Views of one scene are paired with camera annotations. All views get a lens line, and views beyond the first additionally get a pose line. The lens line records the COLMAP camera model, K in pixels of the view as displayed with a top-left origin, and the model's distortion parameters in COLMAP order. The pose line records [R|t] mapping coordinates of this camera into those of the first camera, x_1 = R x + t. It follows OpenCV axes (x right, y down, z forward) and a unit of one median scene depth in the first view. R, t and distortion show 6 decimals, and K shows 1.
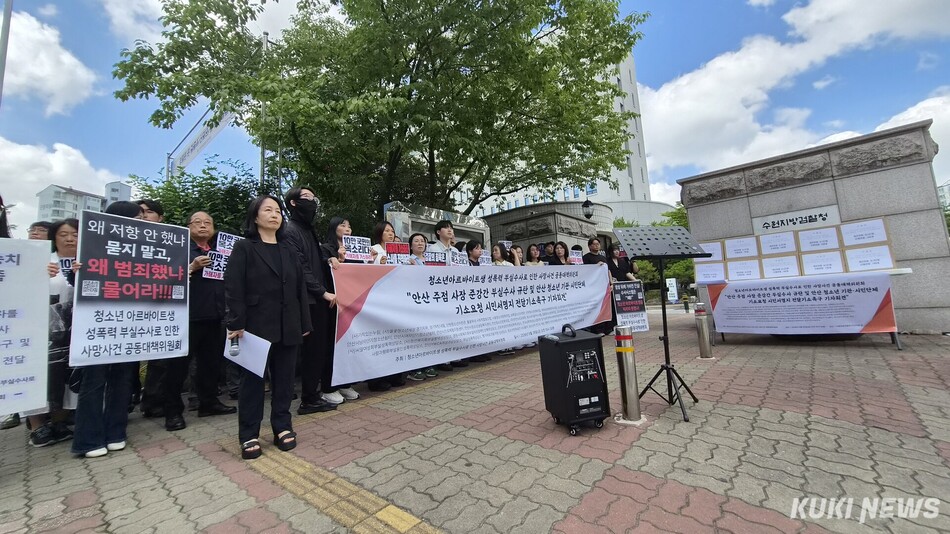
lens RADIAL K [[401.5, 0, 476.4], [0, 401.5, 259.5], [0, 0, 1]] dist [-0.000339, 0.001070]
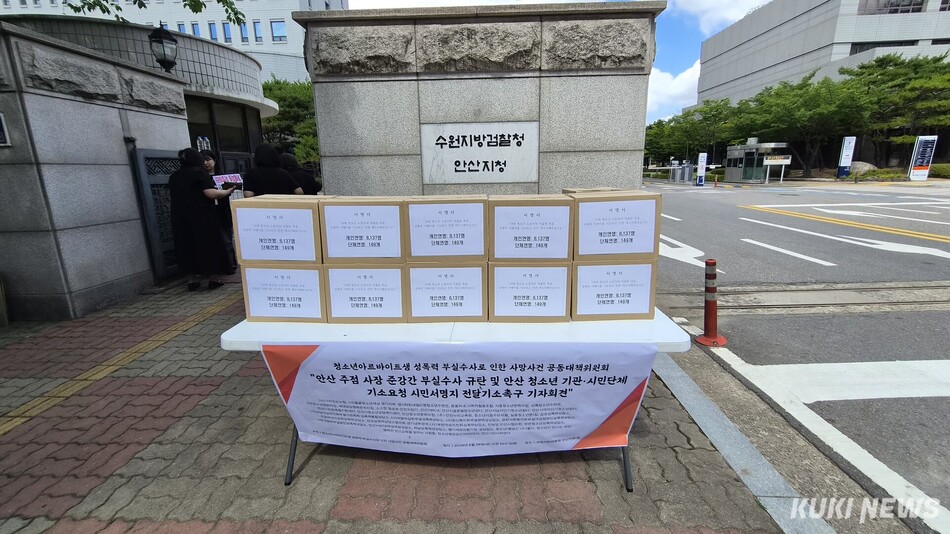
lens RADIAL K [[401.5, 0, 471.3], [0, 401.5, 262.1], [0, 0, 1]] dist [-0.000339, 0.001070]
pose [[0.776133, -0.093333, 0.623624, 0.521915], [-0.110164, 0.953706, 0.279839, -0.115252], [-0.620872, -0.285893, 0.729920, 0.692200]]
